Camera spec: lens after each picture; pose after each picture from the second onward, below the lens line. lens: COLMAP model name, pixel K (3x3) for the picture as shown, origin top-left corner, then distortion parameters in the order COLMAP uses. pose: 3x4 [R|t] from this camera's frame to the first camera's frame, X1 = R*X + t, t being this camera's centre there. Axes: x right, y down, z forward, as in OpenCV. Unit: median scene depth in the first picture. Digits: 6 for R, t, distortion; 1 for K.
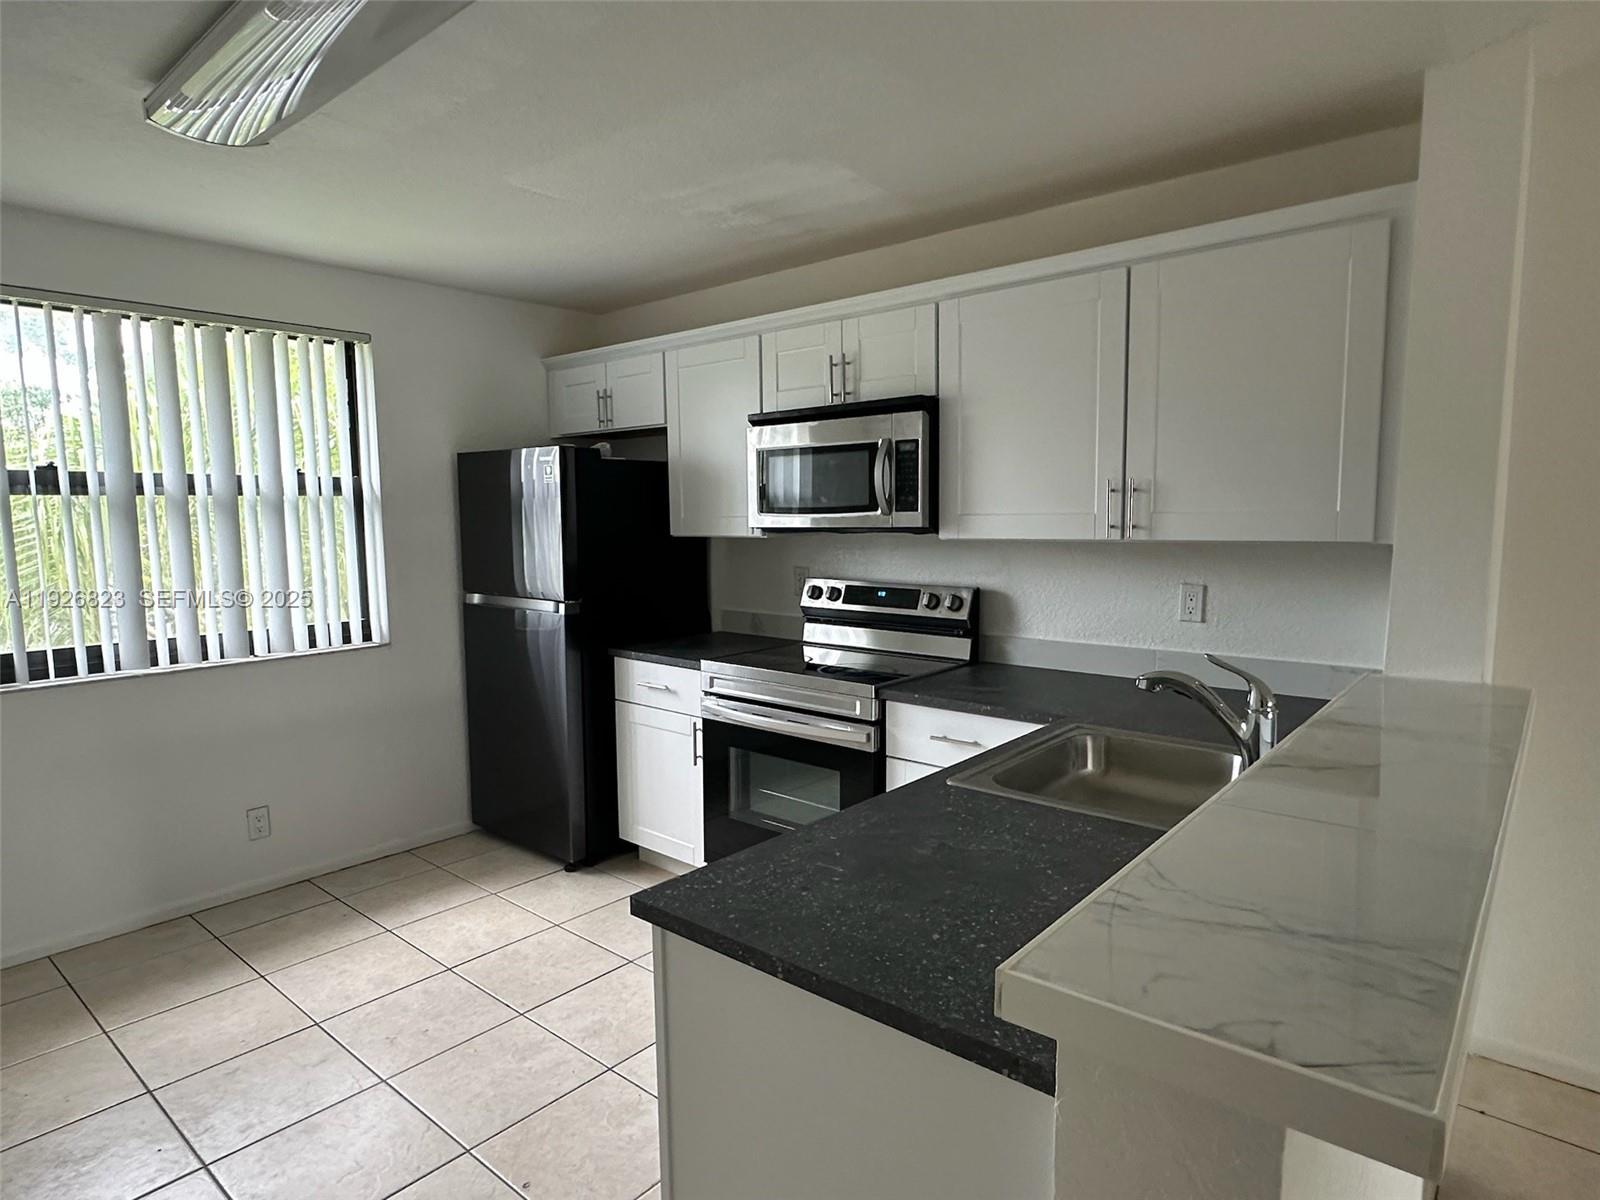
lens RADIAL K [[918.5, 0, 796.6], [0, 918.5, 615.3], [0, 0, 1]] dist [0.001703, 0.000054]
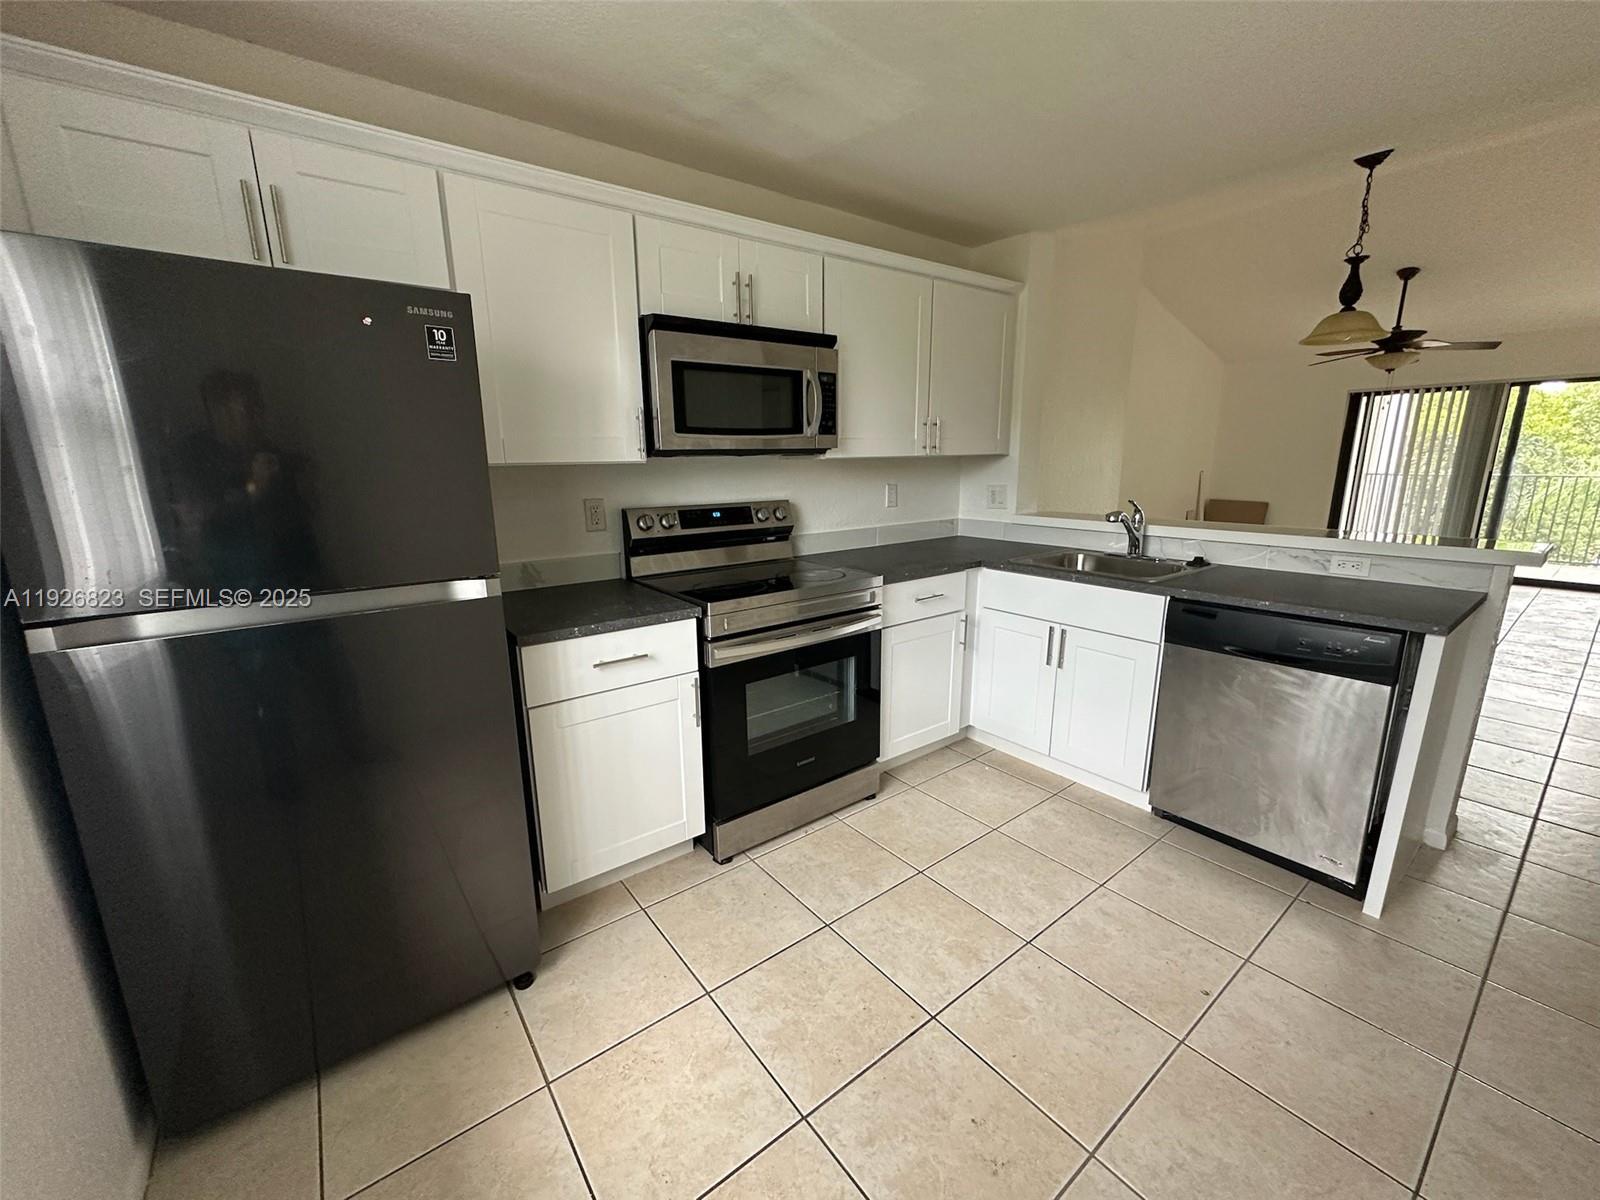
lens RADIAL K [[641.7, 0, 800.0], [0, 641.7, 600.0], [0, 0, 1]] dist [-0.000052, 0.000235]
pose [[0.208728, -0.206555, 0.955912, -0.685192], [0.120240, 0.975446, 0.184521, -0.057230], [-0.970554, 0.076424, 0.228439, 0.803249]]
